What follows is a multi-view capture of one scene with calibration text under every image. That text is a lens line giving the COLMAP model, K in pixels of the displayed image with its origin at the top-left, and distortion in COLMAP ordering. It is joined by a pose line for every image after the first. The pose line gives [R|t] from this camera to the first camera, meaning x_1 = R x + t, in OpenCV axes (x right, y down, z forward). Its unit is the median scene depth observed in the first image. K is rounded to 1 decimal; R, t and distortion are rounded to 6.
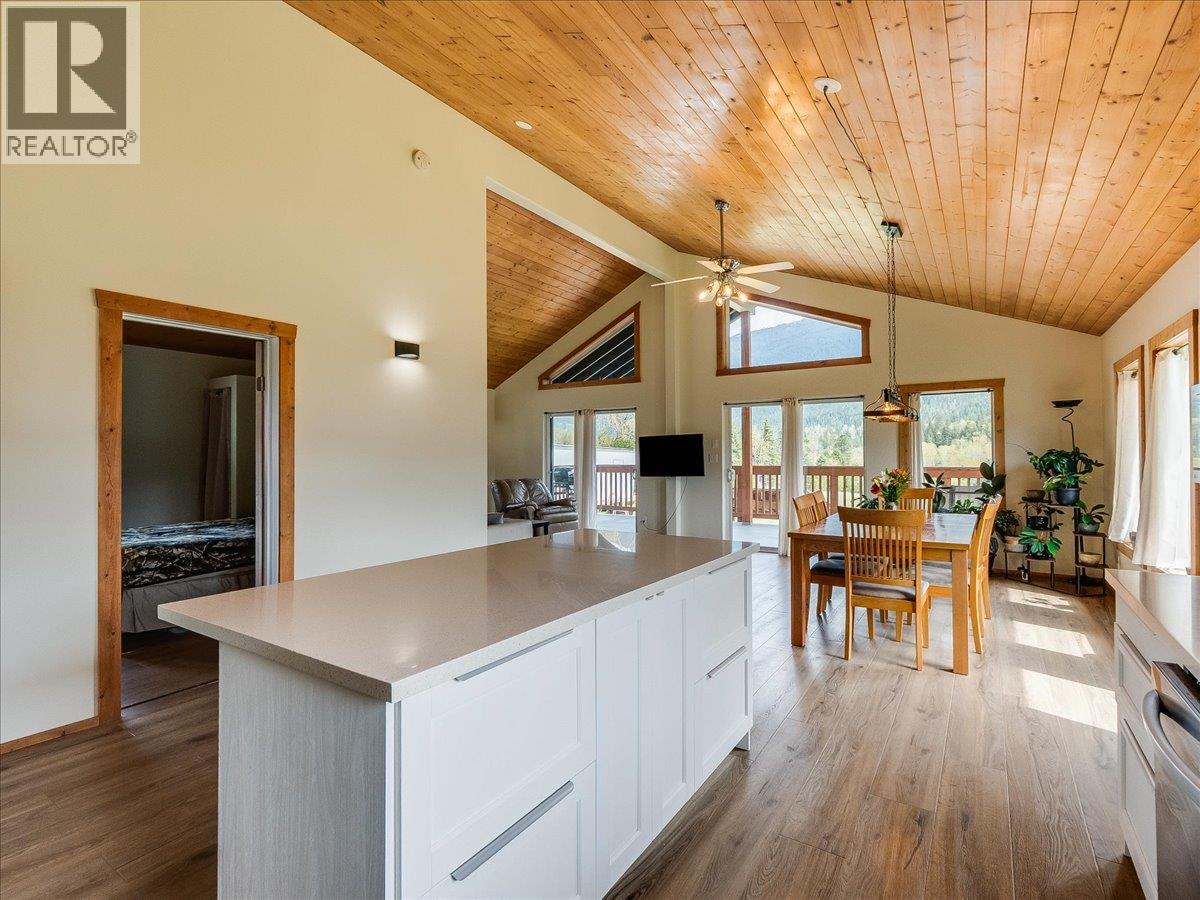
lens RADIAL K [[576.1, 0, 600.7], [0, 576.1, 445.9], [0, 0, 1]] dist [-0.013868, -0.000202]
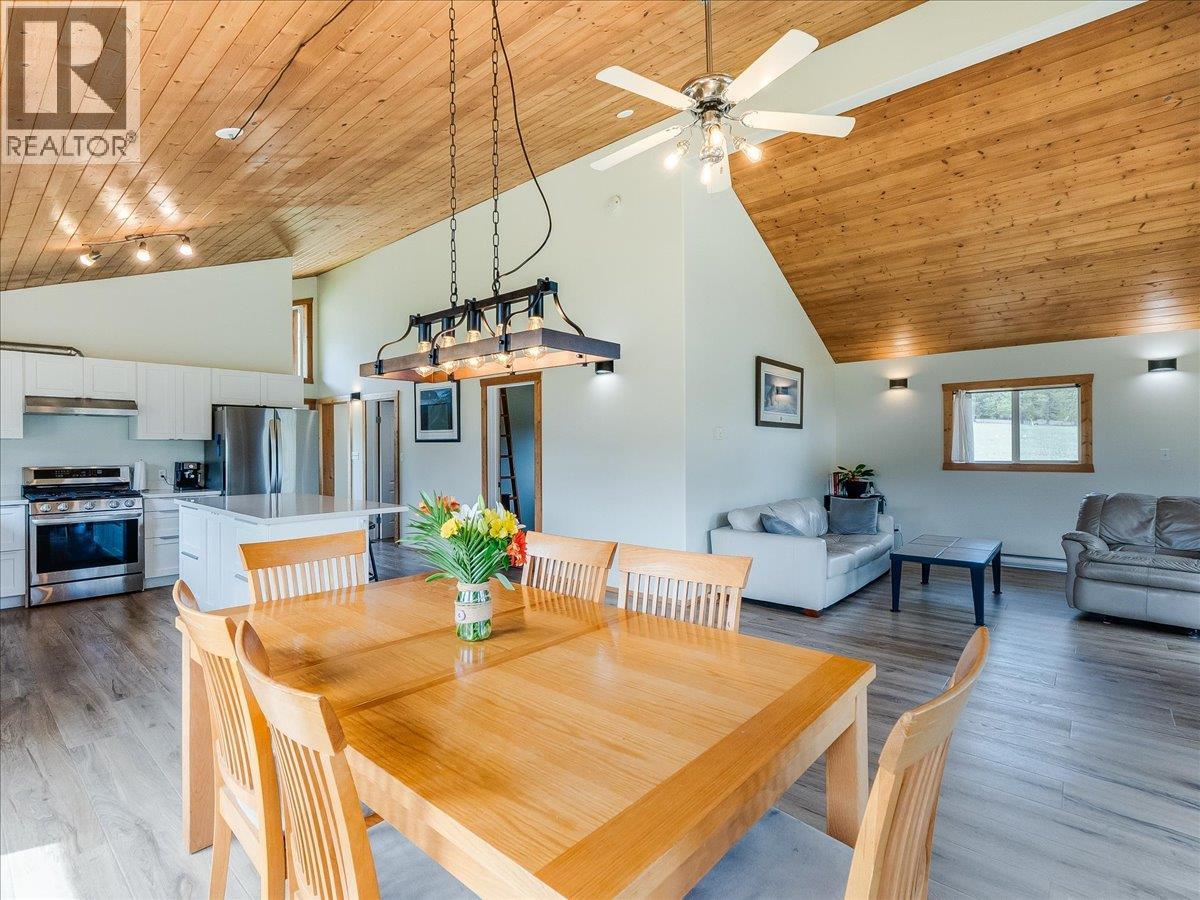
lens RADIAL K [[568.7, 0, 621.0], [0, 568.7, 451.0], [0, 0, 1]] dist [-0.003254, -0.000960]
pose [[-0.096033, 0.008806, -0.995339, 0.672678], [0.016822, 0.999832, 0.007223, 0.005662], [0.995236, -0.016050, -0.096165, 0.866020]]
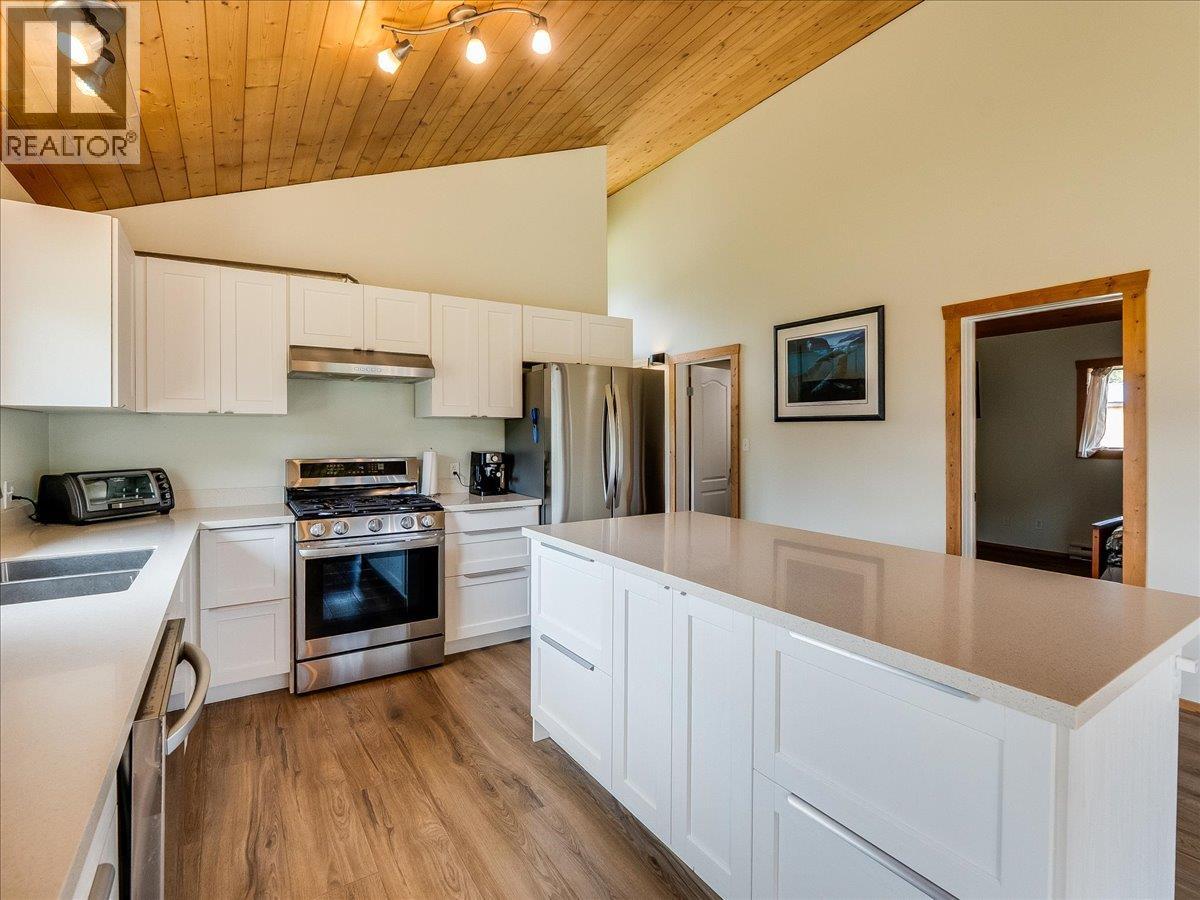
lens RADIAL K [[574.4, 0, 614.2], [0, 574.4, 439.7], [0, 0, 1]] dist [0.001021, -0.000015]
pose [[-0.372105, 0.012156, -0.928111, 0.311180], [0.017778, 0.999824, 0.005967, 0.004078], [0.928020, -0.014280, -0.372256, 0.392688]]
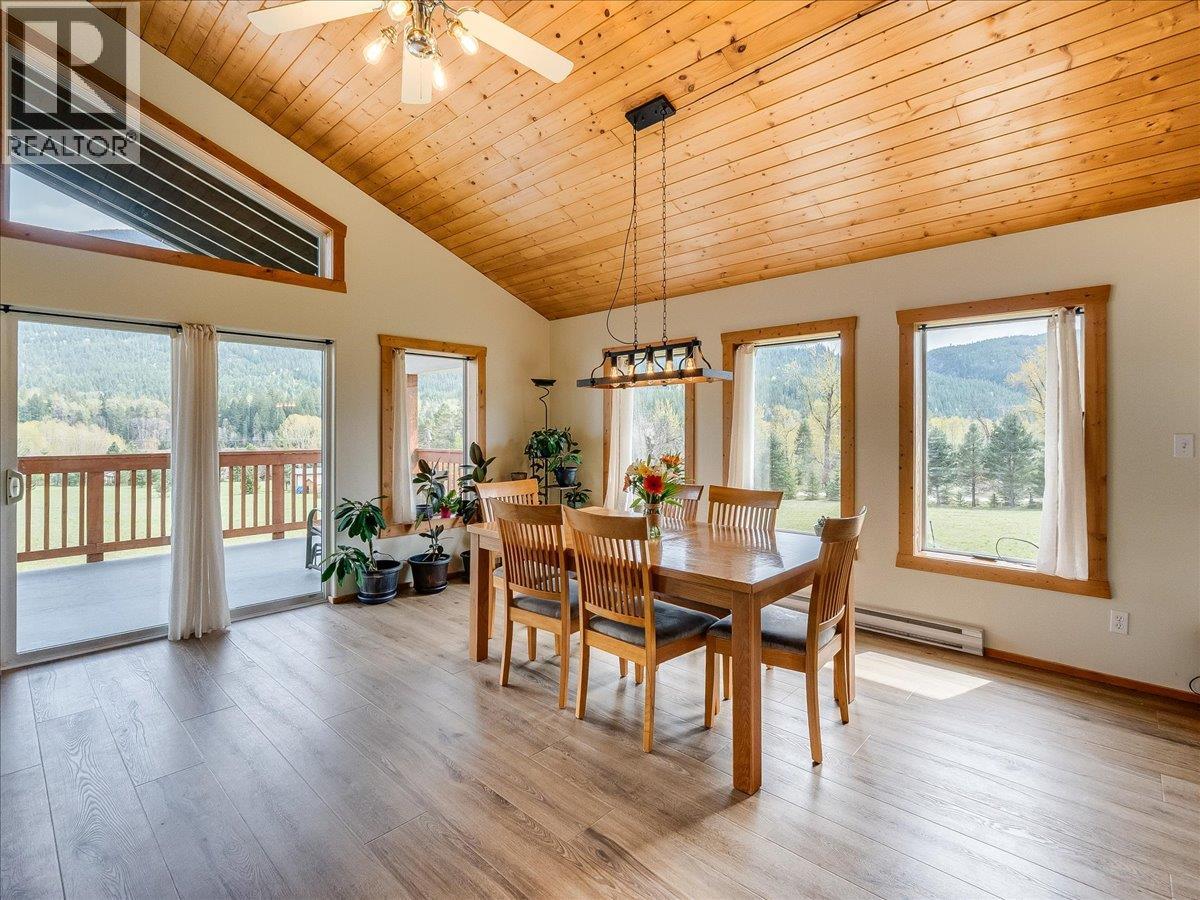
lens RADIAL K [[584.2, 0, 601.7], [0, 584.2, 428.7], [0, 0, 1]] dist [-0.005641, -0.001564]
pose [[0.166329, 0.008149, 0.986037, -0.155163], [-0.013569, 0.999890, -0.005975, 0.010109], [-0.985977, -0.012386, 0.166422, 0.719203]]
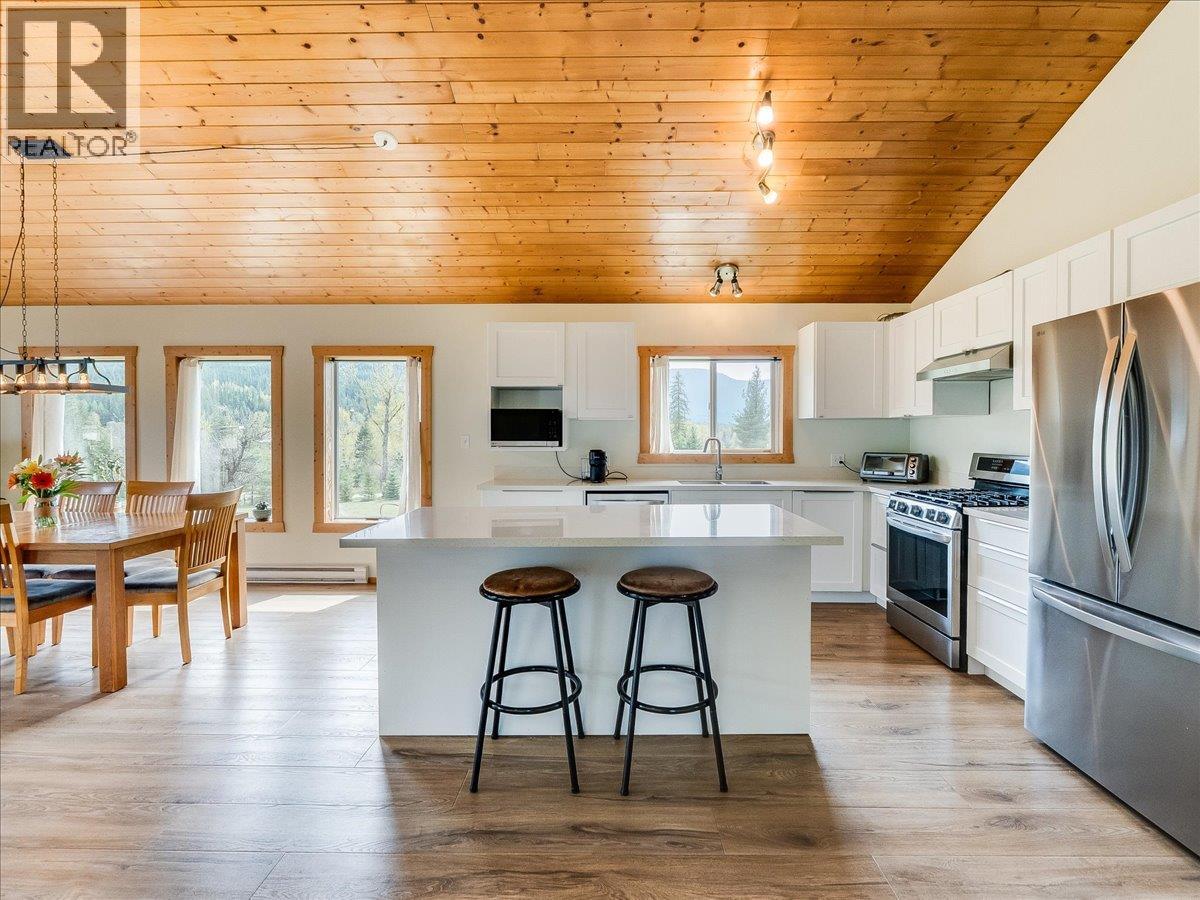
lens RADIAL K [[559.1, 0, 612.6], [0, 559.1, 445.1], [0, 0, 1]] dist [-0.010445, 0.000729]
pose [[-0.552812, -0.012155, 0.833218, -0.428171], [-0.006995, 0.999926, 0.009947, 0.009691], [-0.833277, -0.000329, -0.552856, 0.588011]]
